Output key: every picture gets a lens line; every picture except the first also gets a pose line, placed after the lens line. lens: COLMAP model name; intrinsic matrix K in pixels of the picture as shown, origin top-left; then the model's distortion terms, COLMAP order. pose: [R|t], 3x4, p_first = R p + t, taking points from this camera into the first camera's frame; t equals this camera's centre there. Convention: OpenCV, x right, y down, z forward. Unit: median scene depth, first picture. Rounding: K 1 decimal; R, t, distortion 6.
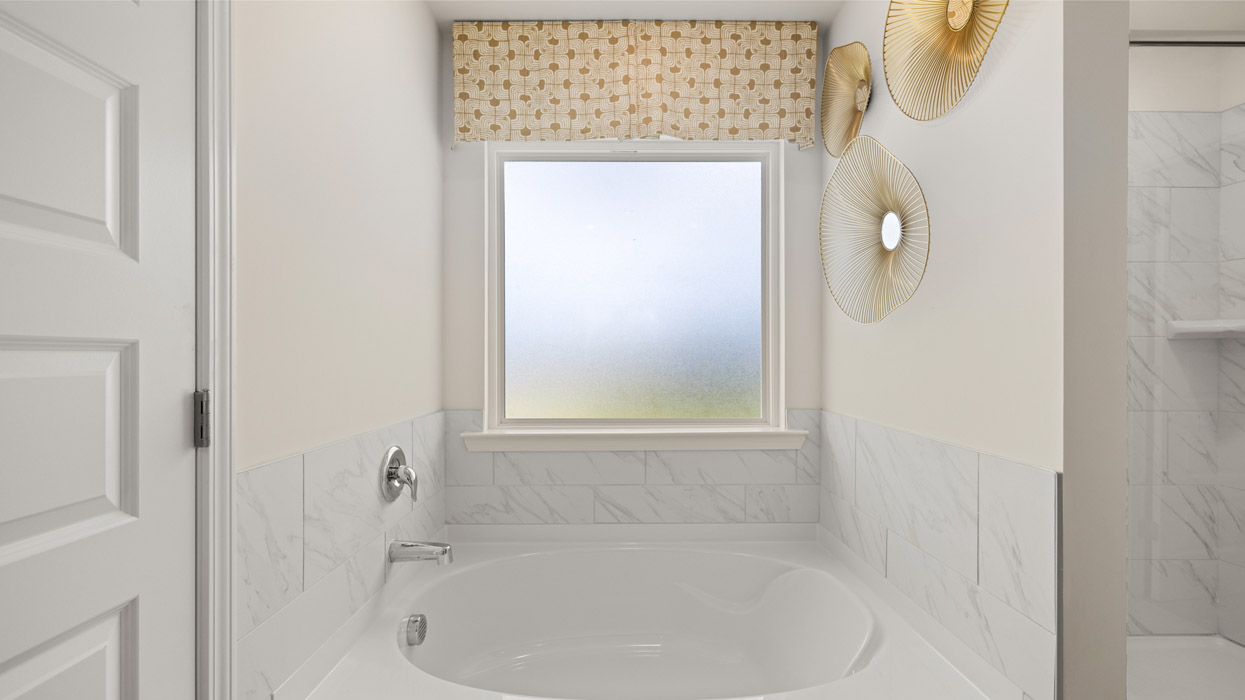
lens RADIAL K [[551.1, 0, 622.2], [0, 551.1, 351.4], [0, 0, 1]] dist [-0.004504, 0.000027]
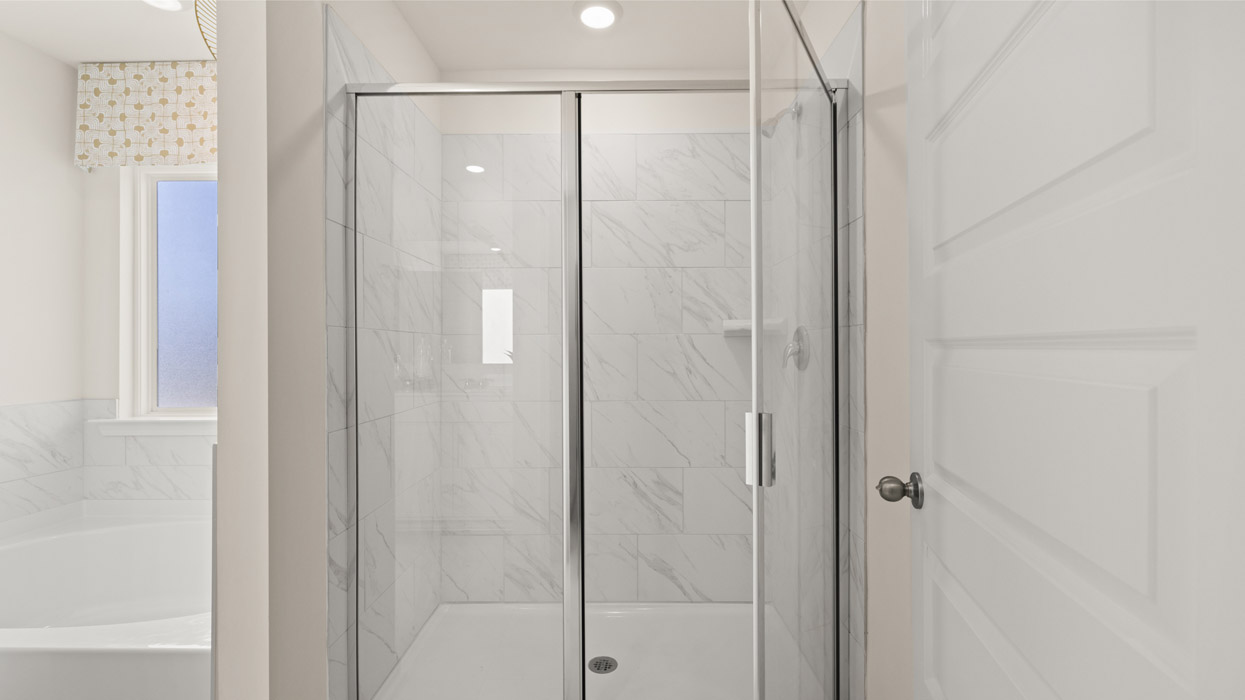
lens RADIAL K [[504.7, 0, 622.5], [0, 504.7, 351.0], [0, 0, 1]] dist [-0.002221, -0.000232]
pose [[0.999832, -0.002345, -0.018196, 0.854520], [0.002206, 0.999968, -0.007637, 0.015756], [0.018214, 0.007595, 0.999805, -0.032390]]
